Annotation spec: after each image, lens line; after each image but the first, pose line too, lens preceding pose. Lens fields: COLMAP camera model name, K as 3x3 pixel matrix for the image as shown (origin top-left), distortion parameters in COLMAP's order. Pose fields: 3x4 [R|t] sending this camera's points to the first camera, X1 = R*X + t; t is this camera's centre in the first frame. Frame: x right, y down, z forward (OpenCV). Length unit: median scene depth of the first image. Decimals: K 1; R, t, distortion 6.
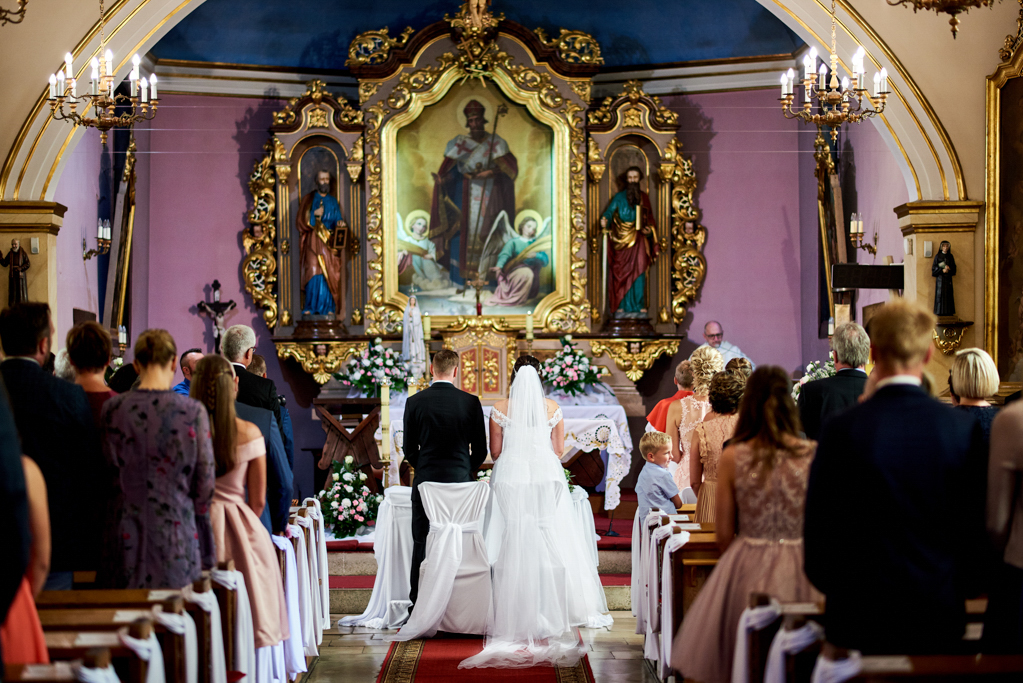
lens RADIAL K [[2422.2, 0, 479.6], [0, 2422.2, 411.6], [0, 0, 1]] dist [0.108262, 0.003720]
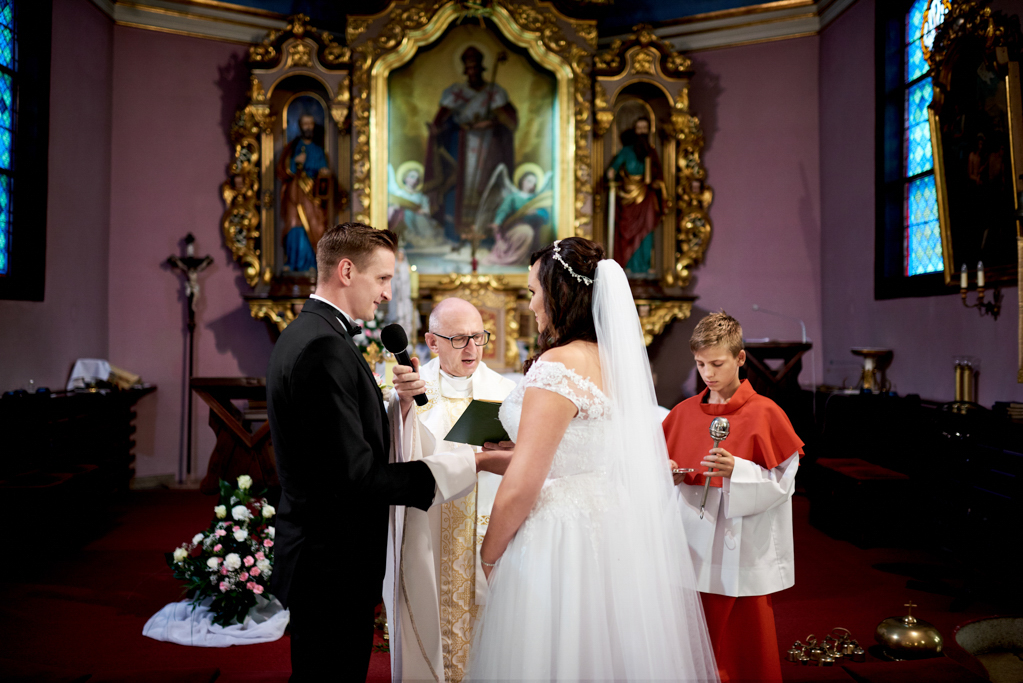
lens RADIAL K [[973.3, 0, 511.5], [0, 973.3, 341.5], [0, 0, 1]] dist [-0.060679, 0.090337]
pose [[0.999535, 0.009540, 0.028969, 0.003222], [-0.009249, 0.999906, -0.010160, -0.010395], [-0.029063, 0.009887, 0.999529, 0.627635]]
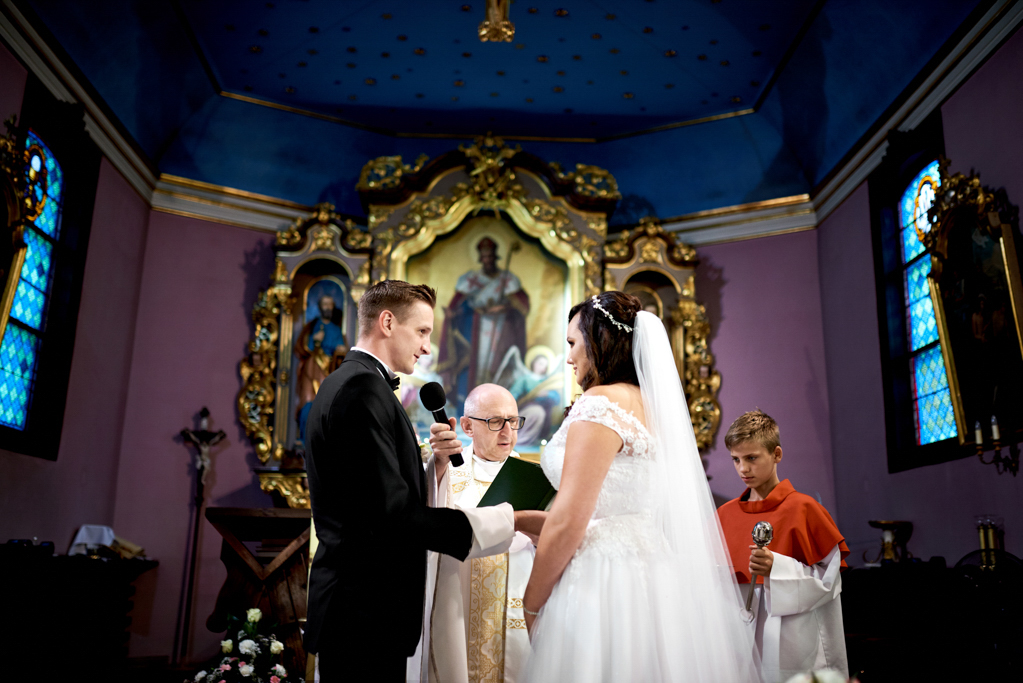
lens RADIAL K [[973.3, 0, 511.5], [0, 973.3, 341.5], [0, 0, 1]] dist [-0.060679, 0.090337]
pose [[0.999327, 0.027986, 0.023704, -0.000604], [-0.021343, 0.969365, -0.244696, 0.009741], [-0.029826, 0.244025, 0.969310, 0.628219]]
